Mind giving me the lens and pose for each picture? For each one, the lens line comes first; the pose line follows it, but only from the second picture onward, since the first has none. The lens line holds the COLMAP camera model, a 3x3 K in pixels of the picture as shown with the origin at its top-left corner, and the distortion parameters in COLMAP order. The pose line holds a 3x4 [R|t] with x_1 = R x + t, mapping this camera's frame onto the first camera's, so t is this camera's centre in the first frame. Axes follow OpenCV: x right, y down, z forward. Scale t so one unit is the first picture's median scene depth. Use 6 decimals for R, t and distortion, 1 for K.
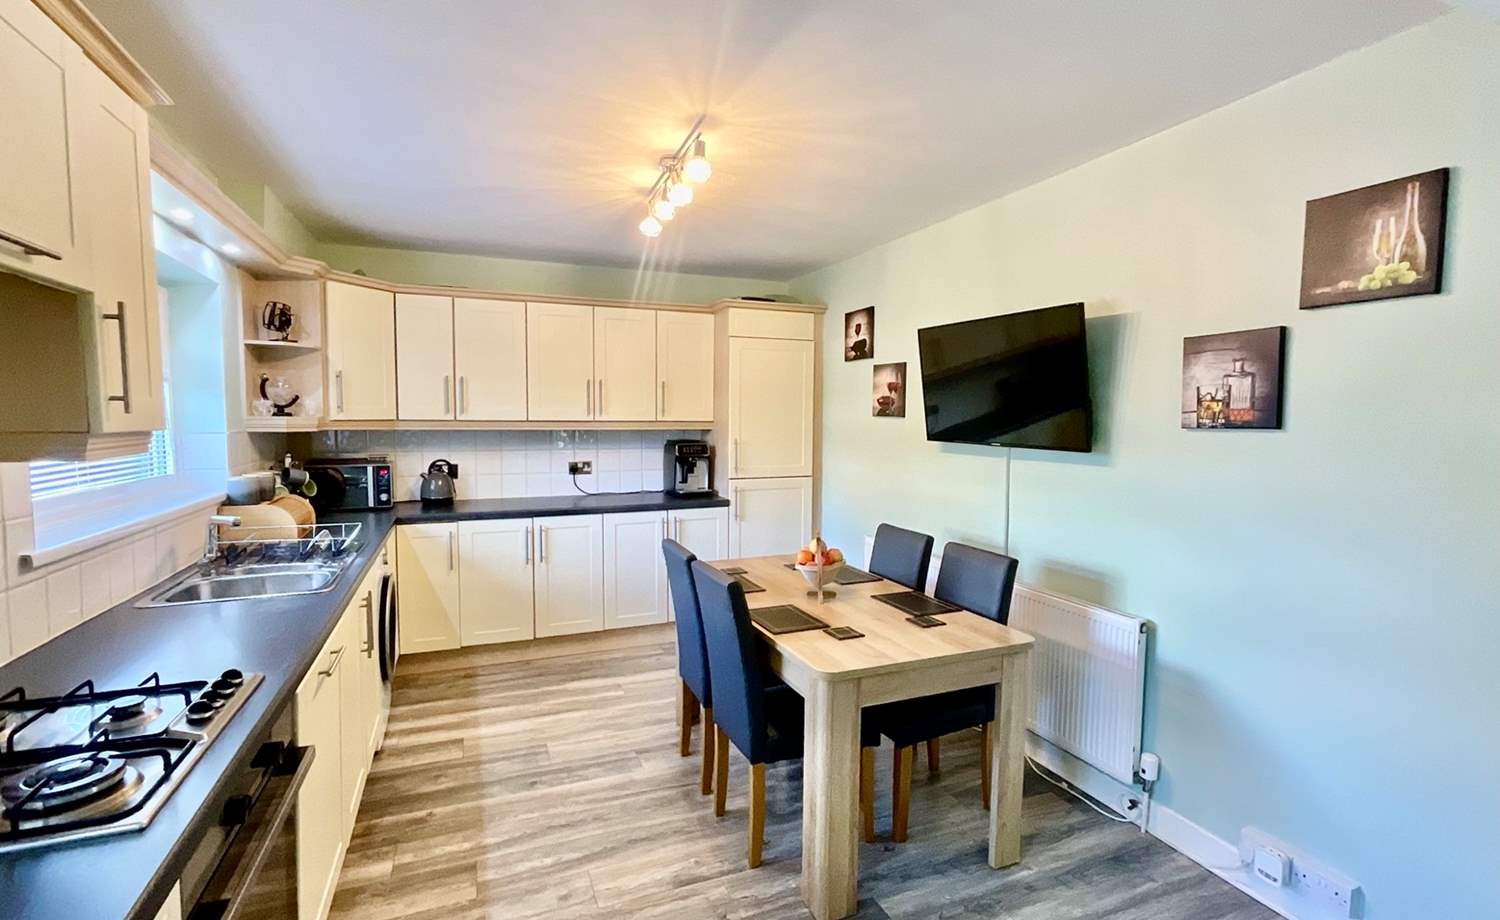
lens RADIAL K [[684.3, 0, 748.7], [0, 684.3, 463.7], [0, 0, 1]] dist [-0.000527, 0.000209]
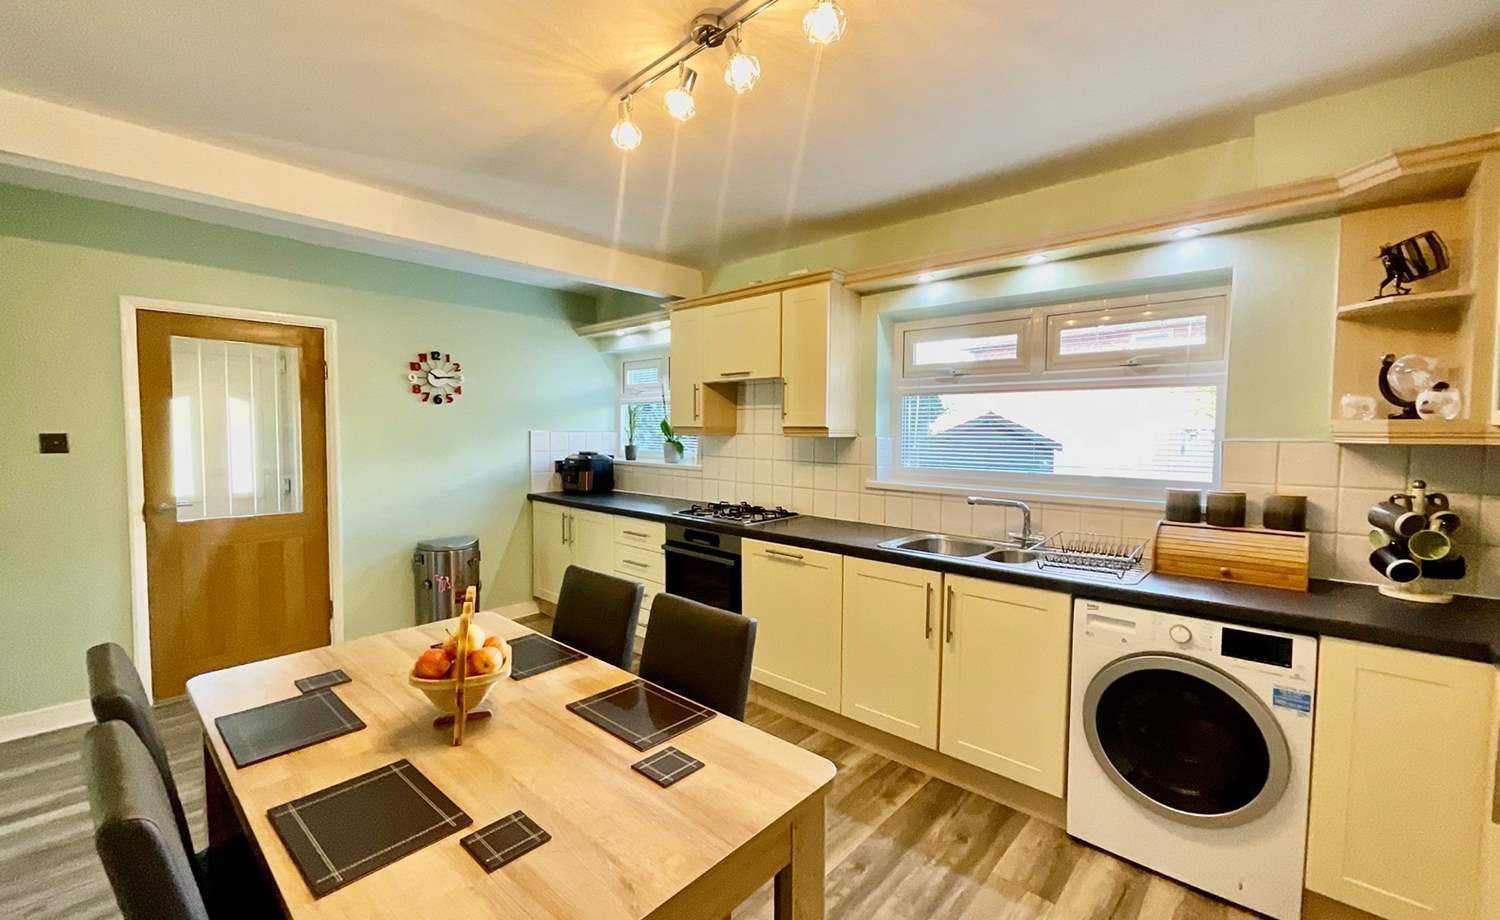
lens RADIAL K [[604.4, 0, 748.7], [0, 604.4, 461.3], [0, 0, 1]] dist [-0.003863, -0.000160]
pose [[-0.902297, 0.008715, -0.431027, 0.096386], [-0.042508, 0.993125, 0.109065, -0.072624], [0.429015, 0.116731, -0.895723, 1.369009]]
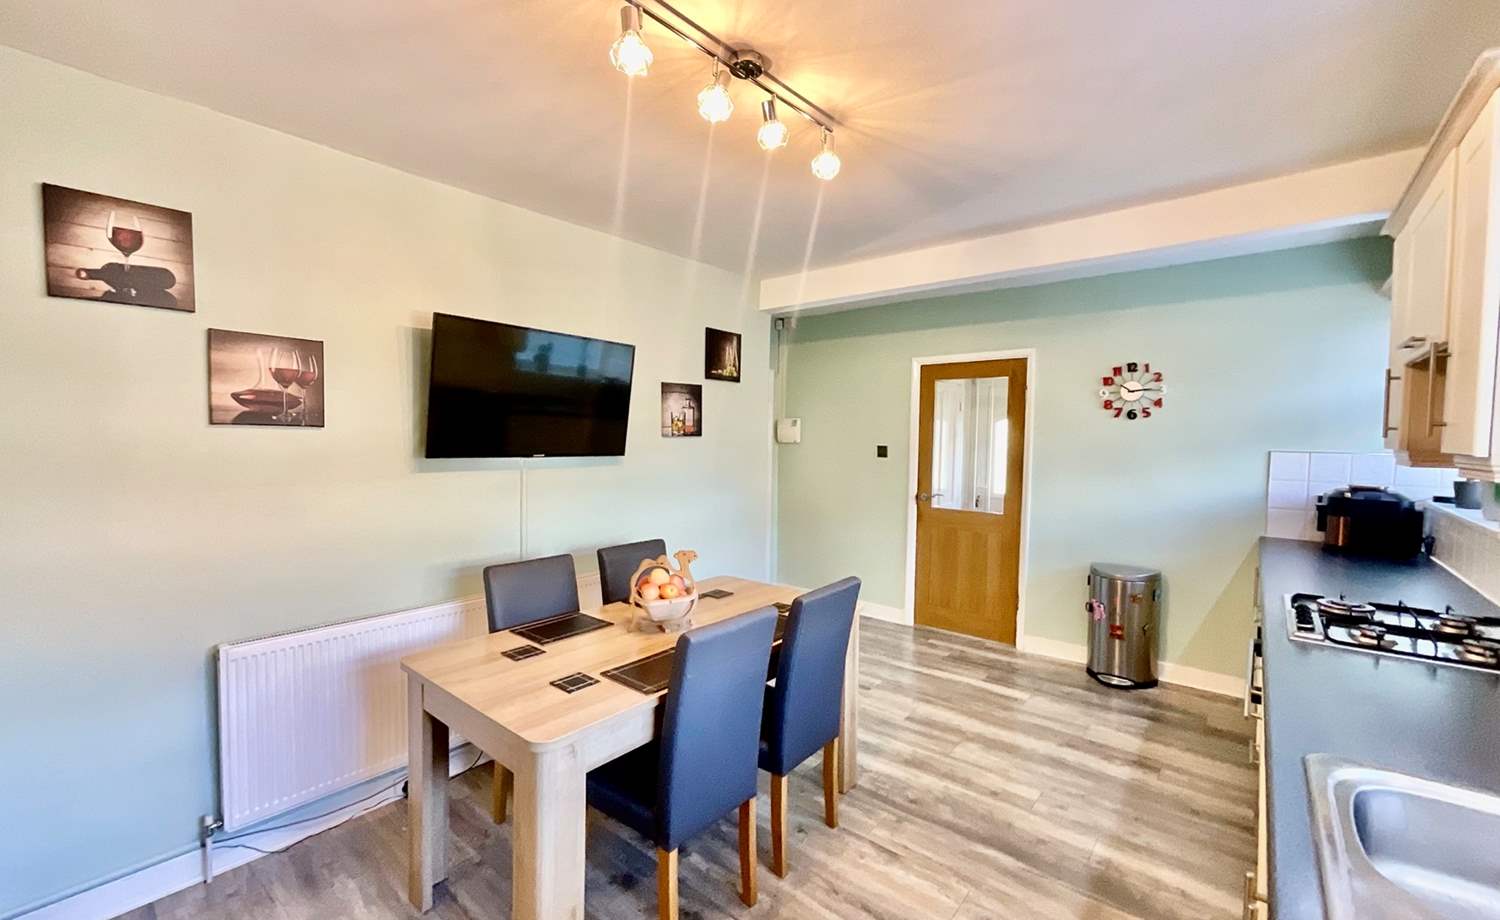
lens RADIAL K [[606.4, 0, 750.0], [0, 606.4, 460.0], [0, 0, 1]] dist [0.000038, 0.000144]
pose [[-0.470659, -0.051757, 0.880796, -0.576830], [0.047233, 0.995368, 0.083729, -0.081398], [-0.881050, 0.081011, -0.466034, 1.131426]]
